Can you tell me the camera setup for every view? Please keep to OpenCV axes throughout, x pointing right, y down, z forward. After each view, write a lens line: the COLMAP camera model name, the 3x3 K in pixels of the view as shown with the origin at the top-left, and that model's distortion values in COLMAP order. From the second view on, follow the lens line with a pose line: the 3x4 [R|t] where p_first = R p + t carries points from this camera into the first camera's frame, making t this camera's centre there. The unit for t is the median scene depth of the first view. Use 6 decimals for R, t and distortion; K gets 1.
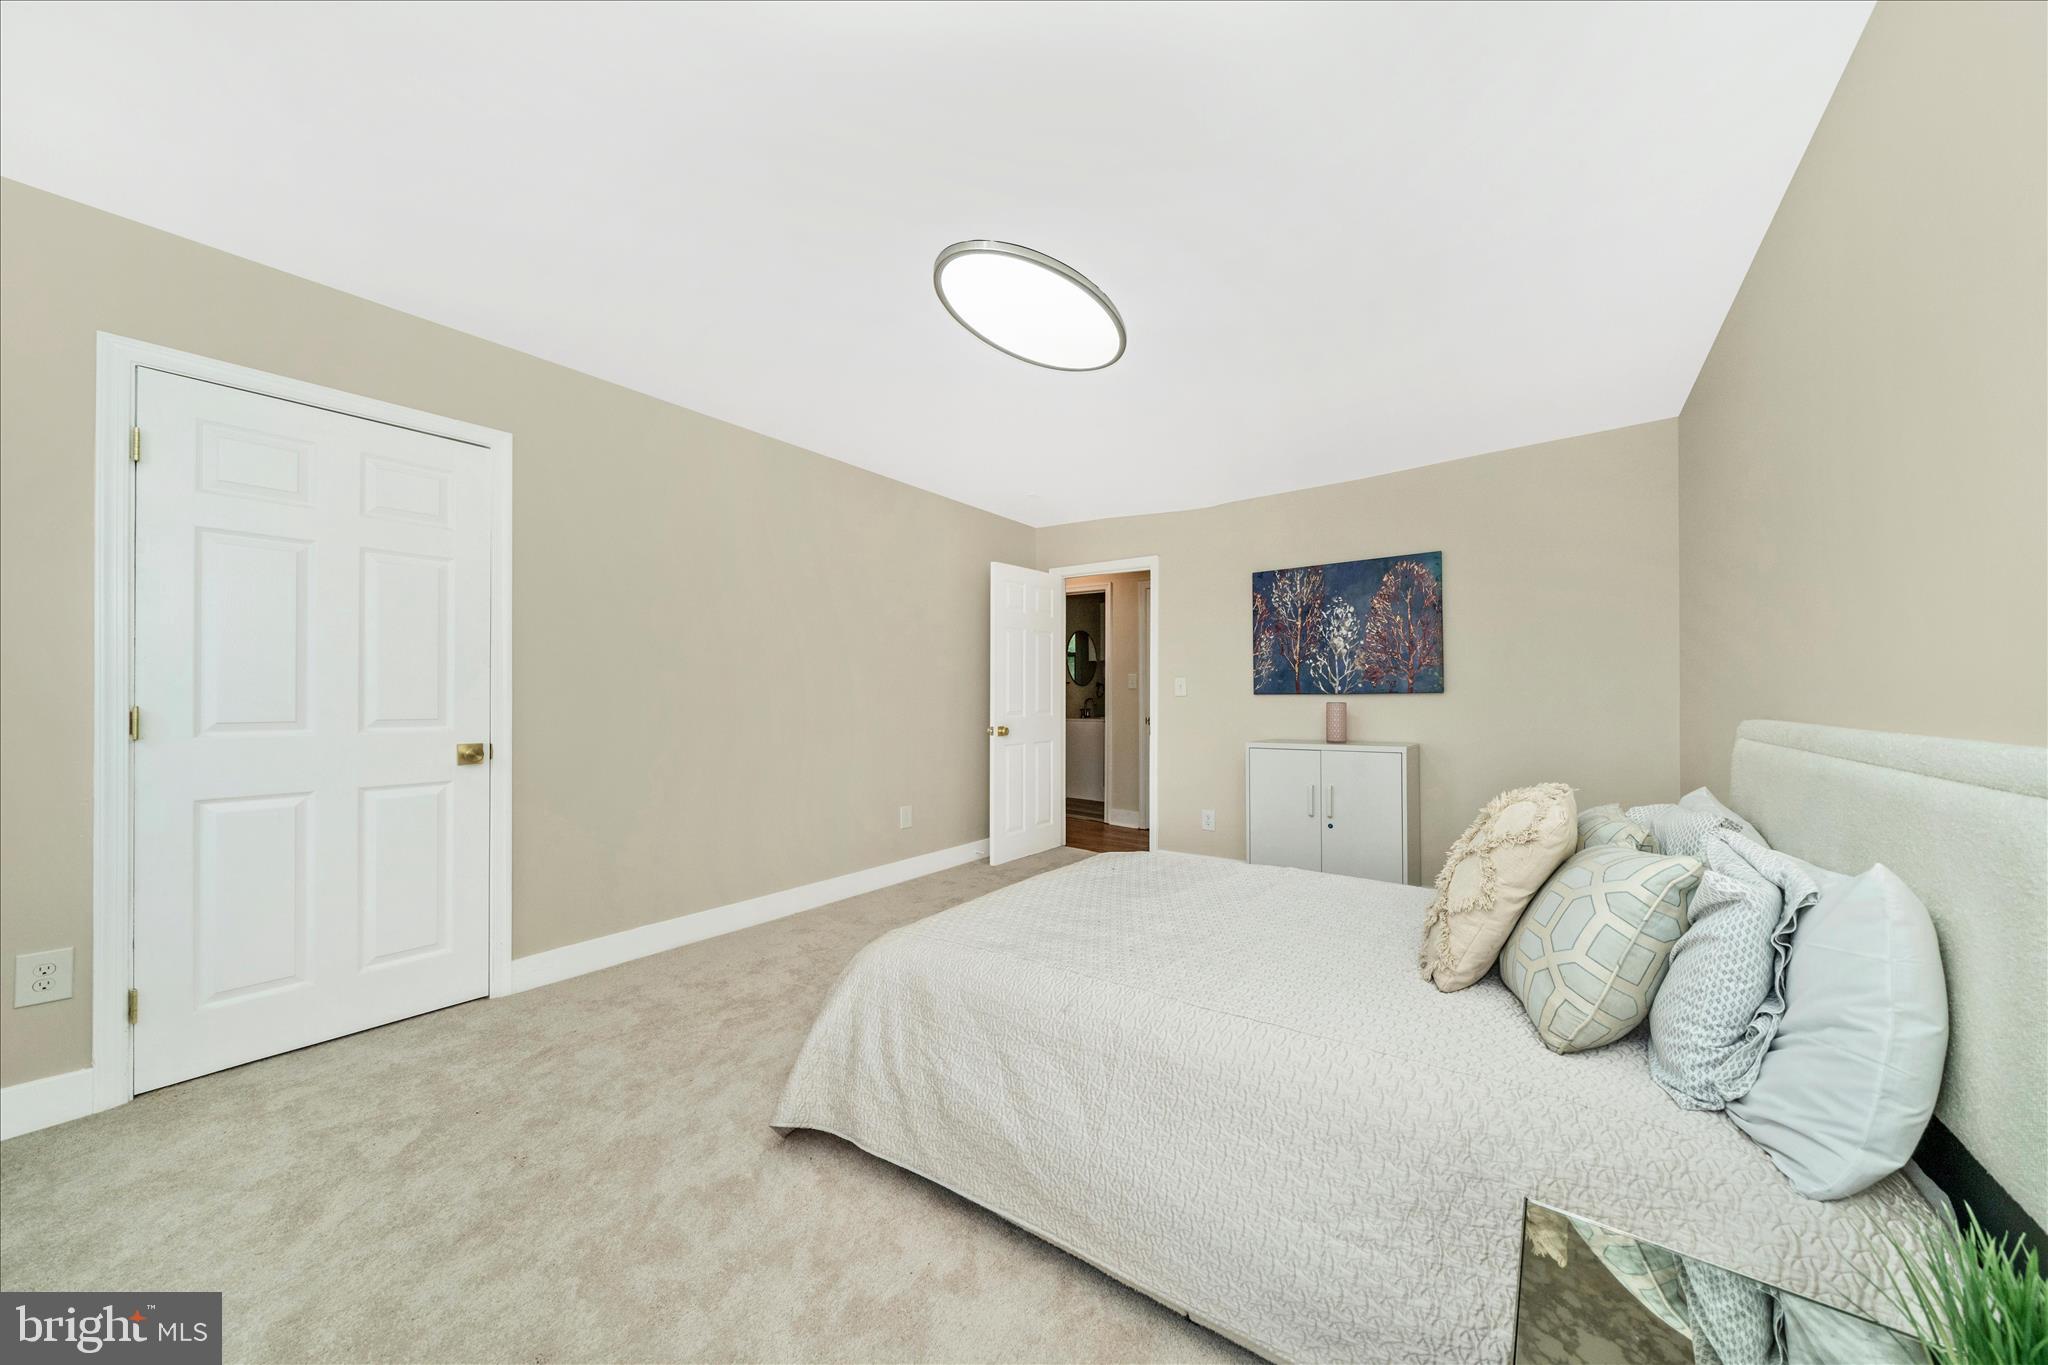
lens RADIAL K [[707.4, 0, 1016.6], [0, 707.4, 691.5], [0, 0, 1]] dist [0.000232, 0.000103]
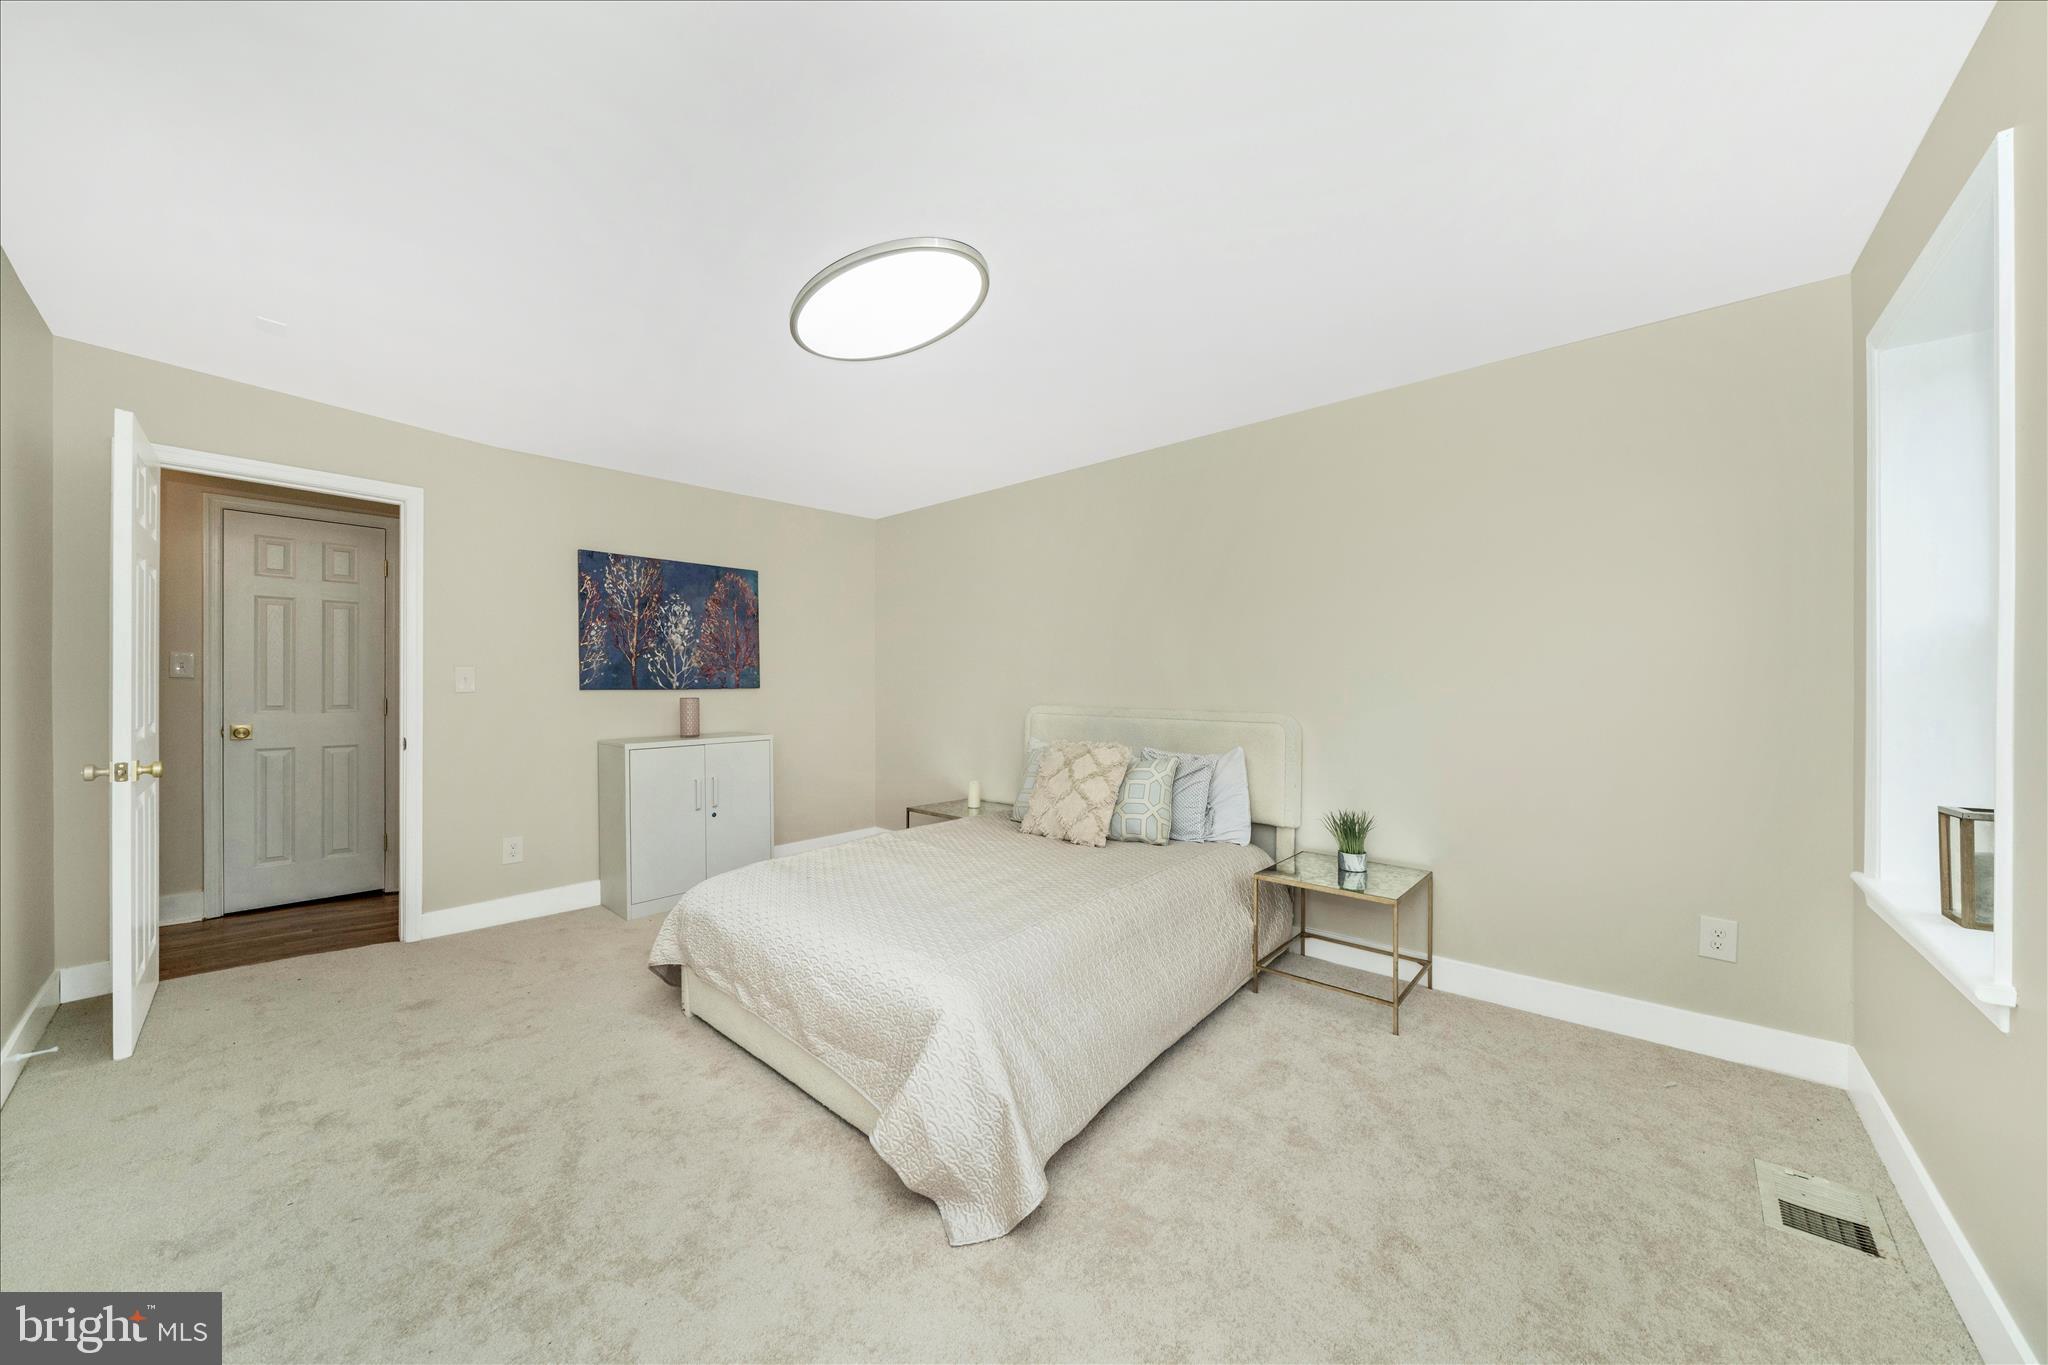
lens RADIAL K [[707.4, 0, 1022.6], [0, 707.4, 689.6], [0, 0, 1]] dist [0.000232, 0.000103]
pose [[0.072172, -0.001583, 0.997391, -0.523367], [-0.004615, 0.999988, 0.001922, -0.000411], [-0.997382, -0.004741, 0.072164, 0.421473]]
